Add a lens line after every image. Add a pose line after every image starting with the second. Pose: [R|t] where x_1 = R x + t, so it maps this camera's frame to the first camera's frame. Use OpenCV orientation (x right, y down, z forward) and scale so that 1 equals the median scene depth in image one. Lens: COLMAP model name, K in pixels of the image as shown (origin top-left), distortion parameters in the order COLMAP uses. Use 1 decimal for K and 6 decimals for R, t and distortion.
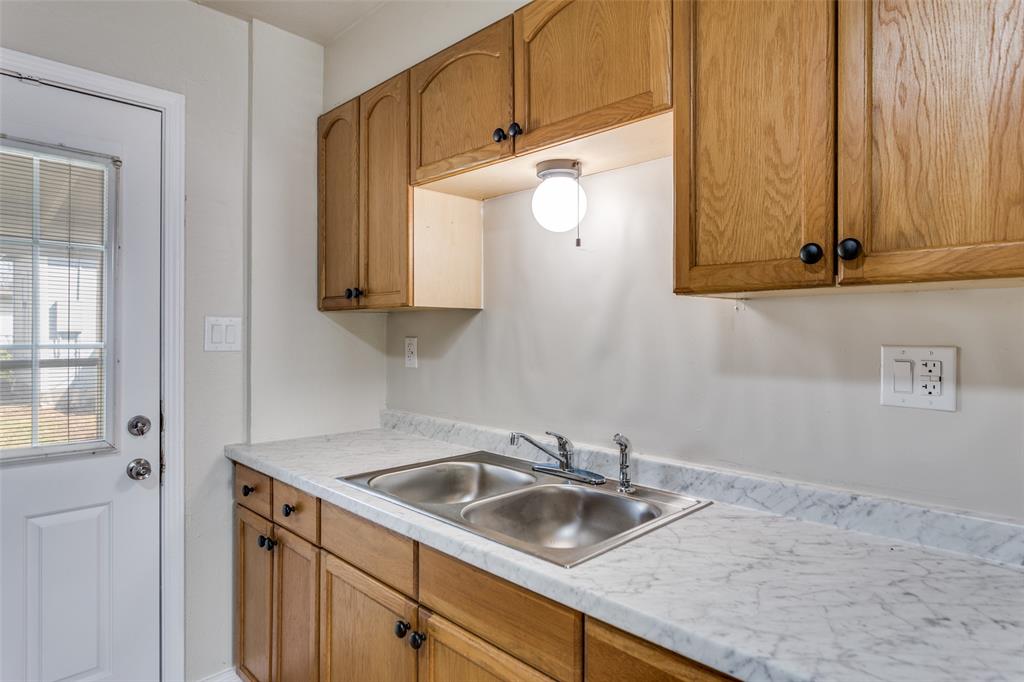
lens RADIAL K [[577.7, 0, 514.5], [0, 577.7, 331.6], [0, 0, 1]] dist [-0.004733, 0.000748]
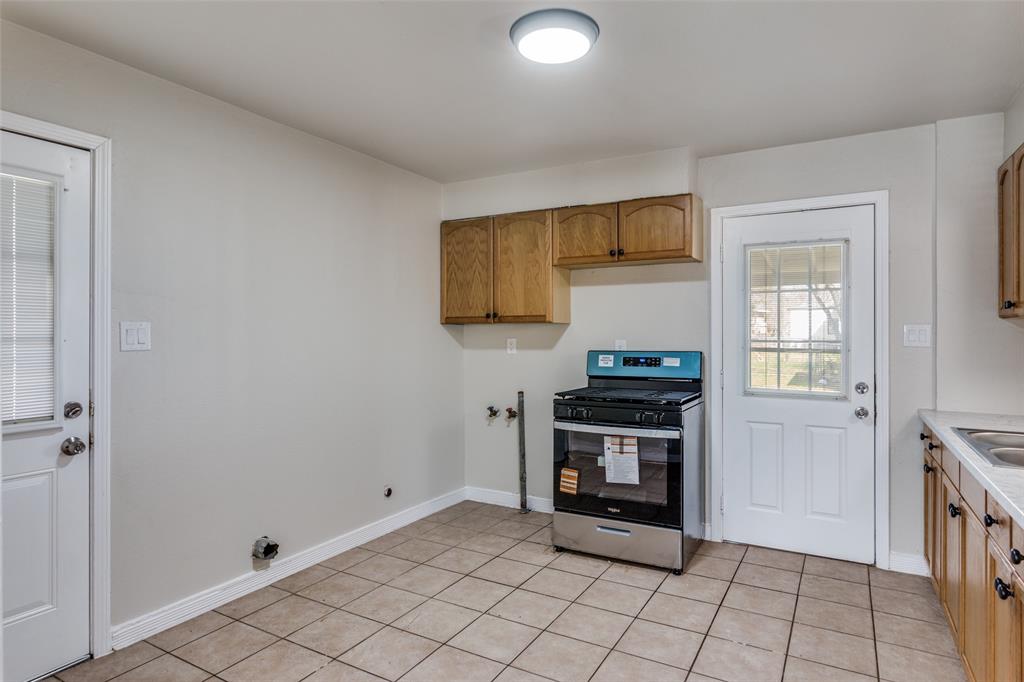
lens RADIAL K [[577.7, 0, 514.5], [0, 577.7, 331.6], [0, 0, 1]] dist [-0.004733, 0.000748]
pose [[0.260385, -0.006534, -0.965483, 0.895889], [-0.000276, 0.999977, -0.006842, 0.005689], [0.965505, 0.002048, 0.260377, -0.552620]]
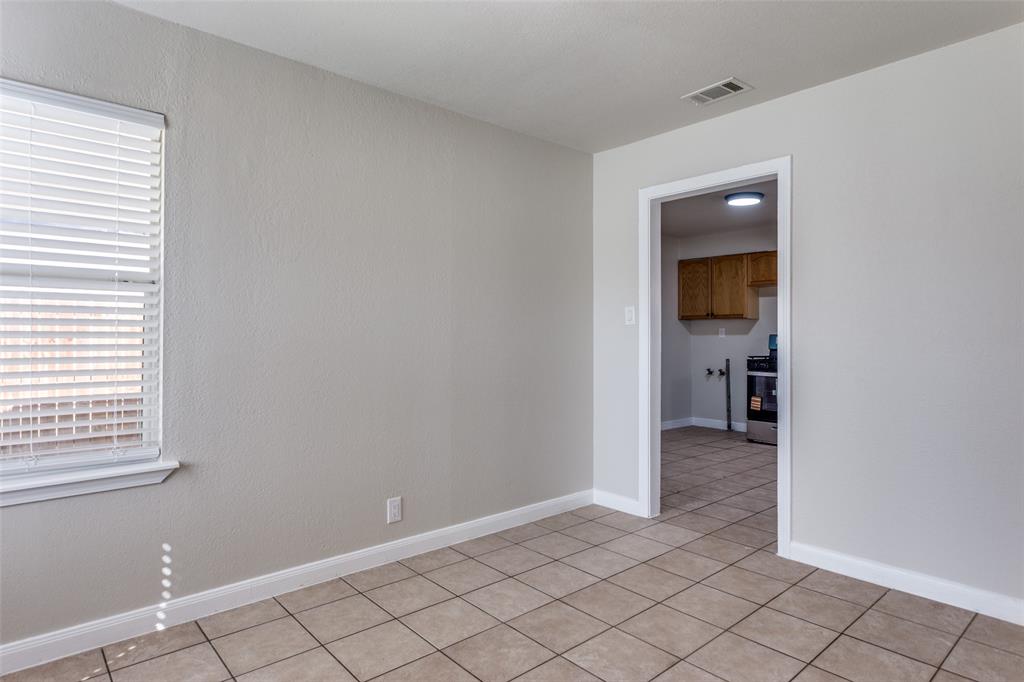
lens RADIAL K [[577.7, 0, 514.5], [0, 577.7, 331.6], [0, 0, 1]] dist [-0.004733, 0.000748]
pose [[-0.074103, -0.009307, -0.997207, 2.958912], [-0.004390, 0.999950, -0.009007, 0.094949], [0.997241, 0.003710, -0.074140, -1.159483]]
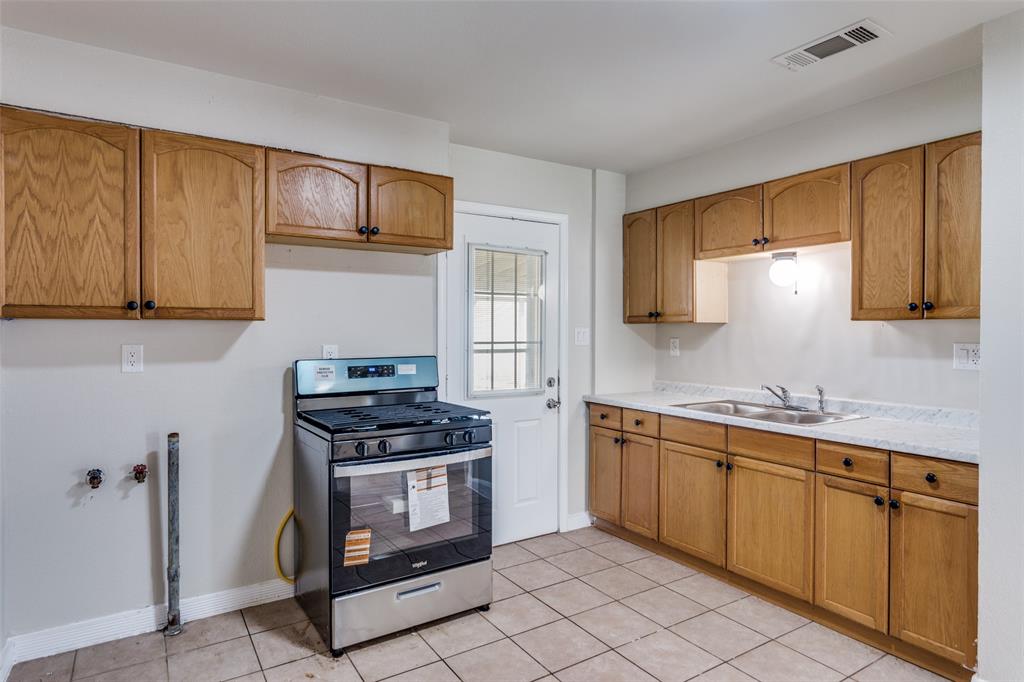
lens RADIAL K [[572.5, 0, 507.4], [0, 572.5, 337.3], [0, 0, 1]] dist [0.001237, 0.002085]
pose [[0.973275, 0.000785, -0.229643, -0.399180], [0.001719, 0.999941, 0.010705, -0.018062], [0.229638, -0.010813, 0.973216, -1.154878]]
